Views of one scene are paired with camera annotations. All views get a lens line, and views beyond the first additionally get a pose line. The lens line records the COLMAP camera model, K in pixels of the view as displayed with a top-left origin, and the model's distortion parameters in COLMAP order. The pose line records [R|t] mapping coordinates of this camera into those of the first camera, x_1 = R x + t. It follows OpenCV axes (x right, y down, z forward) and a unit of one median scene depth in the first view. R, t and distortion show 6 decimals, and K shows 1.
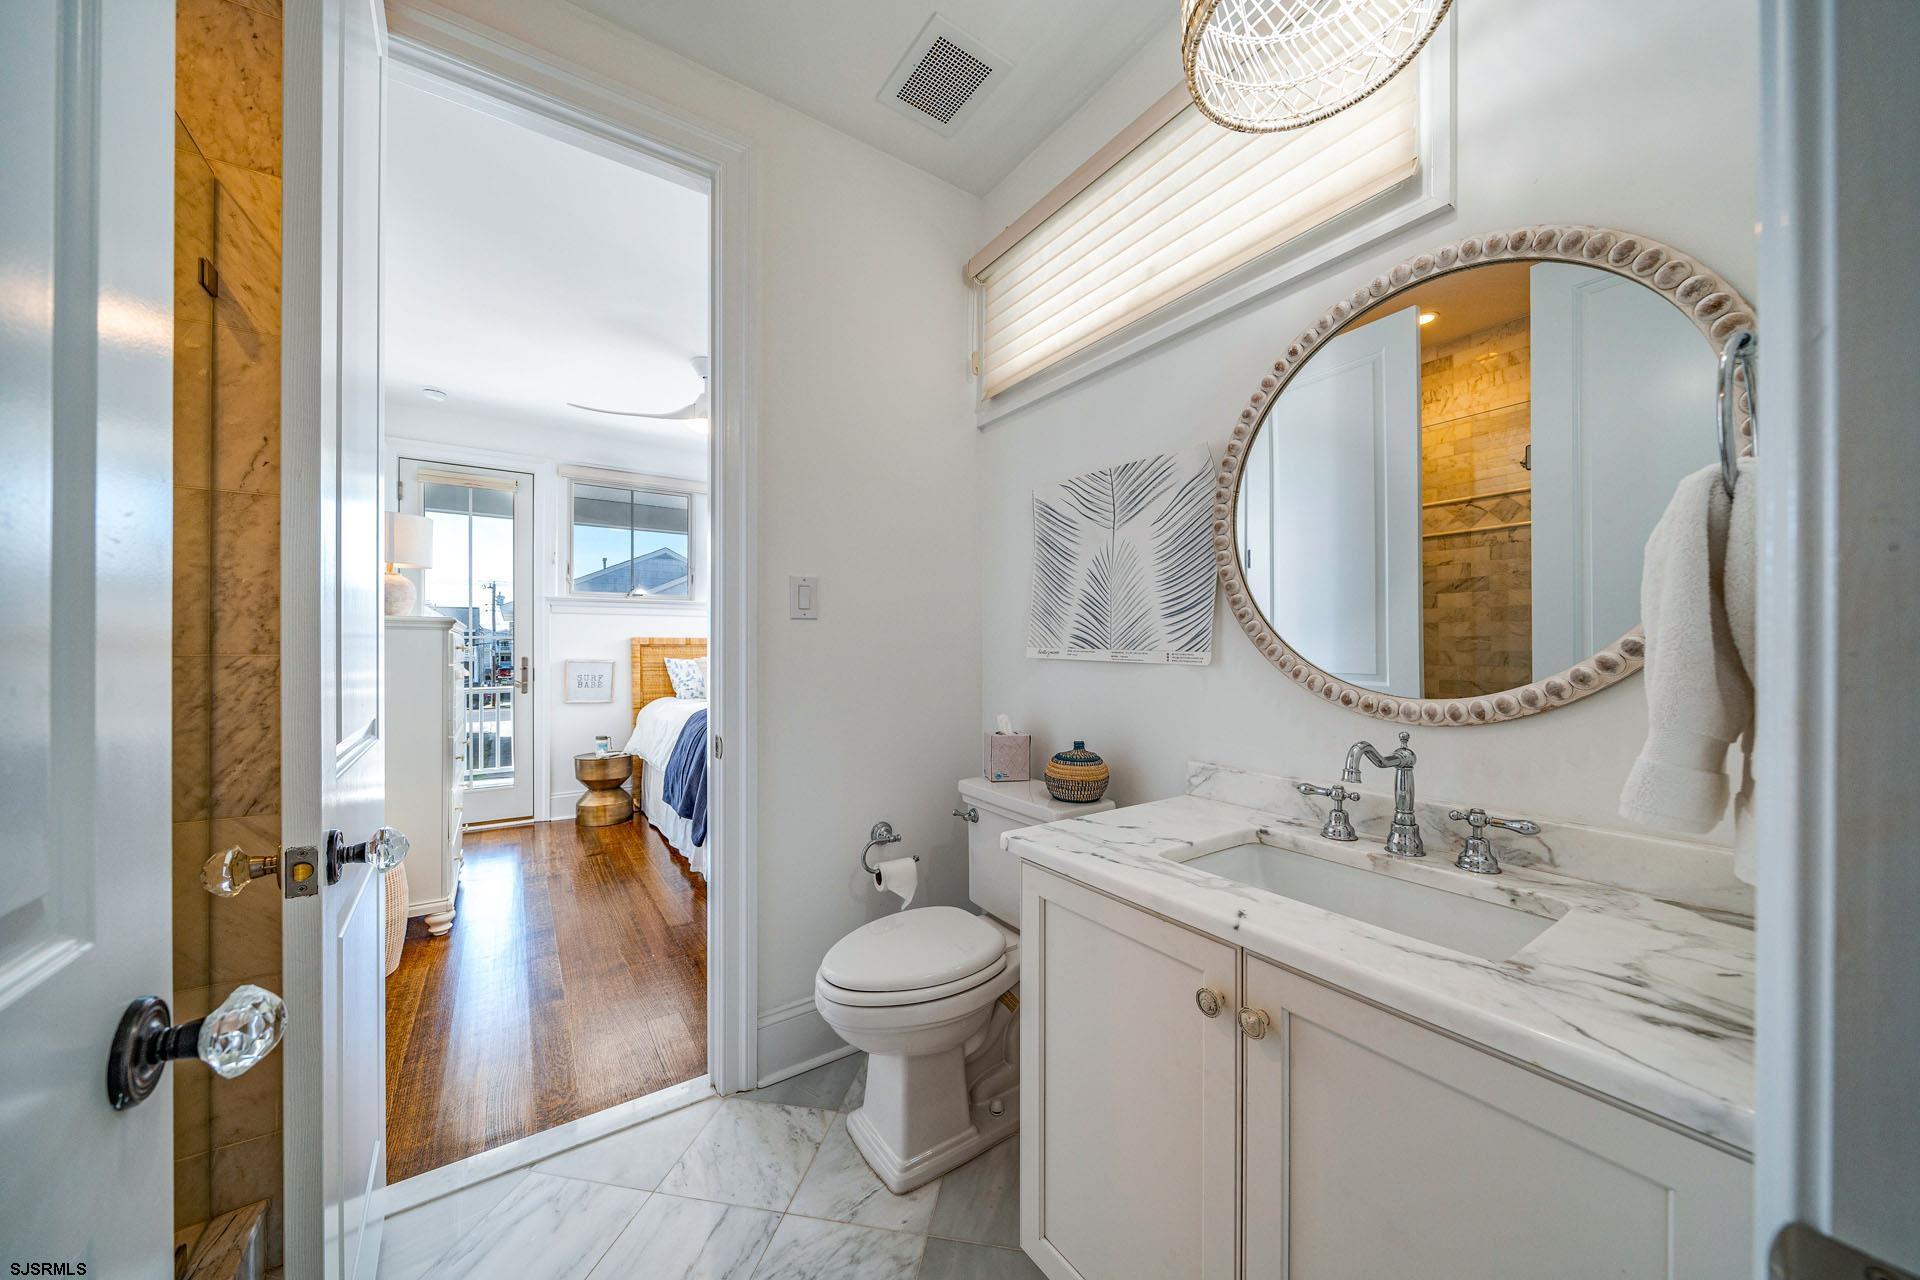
lens RADIAL K [[659.3, 0, 961.0], [0, 659.3, 648.0], [0, 0, 1]] dist [0.000072, -0.000088]
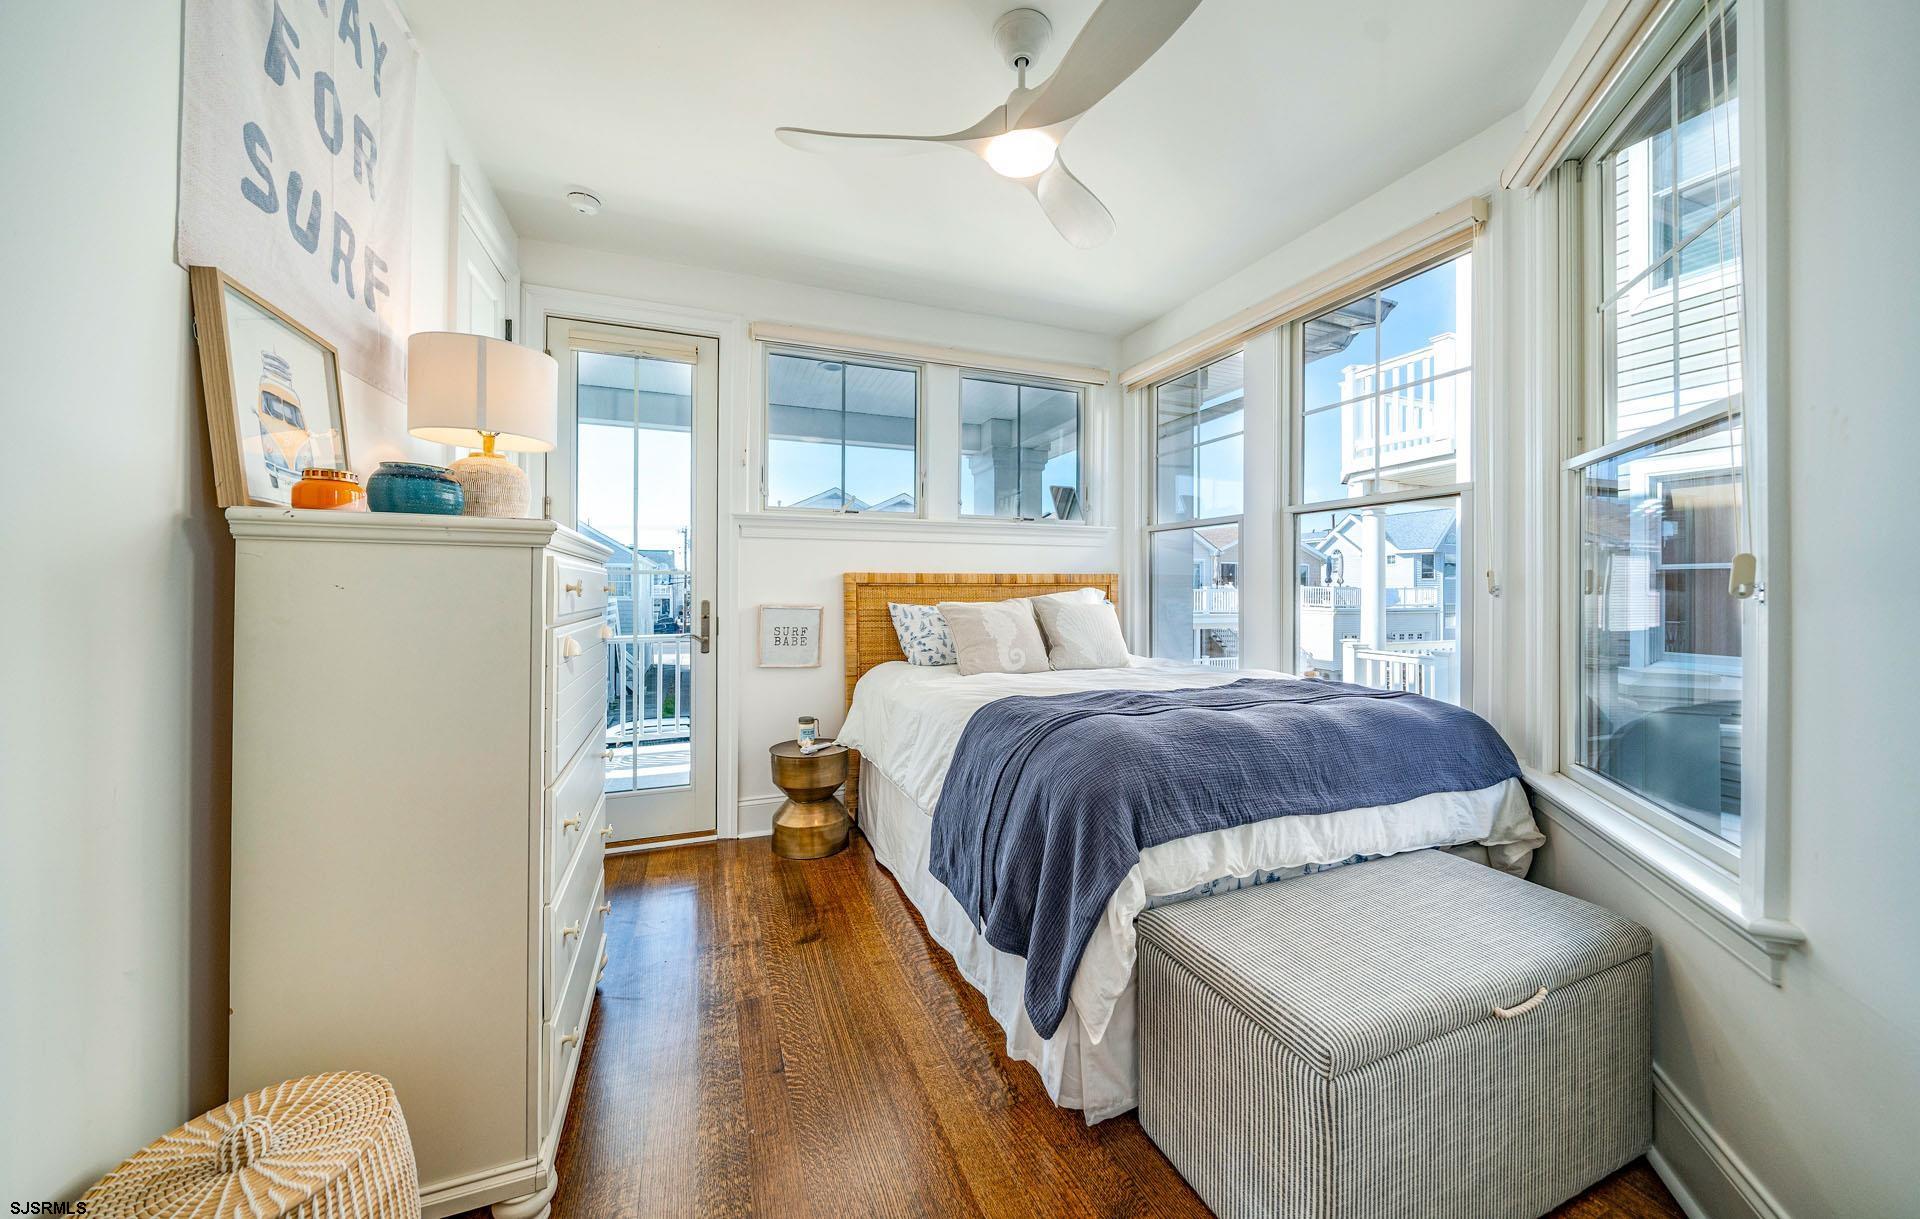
lens RADIAL K [[658.7, 0, 965.9], [0, 658.7, 582.6], [0, 0, 1]] dist [-0.001548, 0.000008]
pose [[0.977127, 0.001427, -0.212651, -0.244668], [-0.003148, 0.999965, -0.007757, -0.000895], [0.212633, 0.008249, 0.977097, 0.377564]]
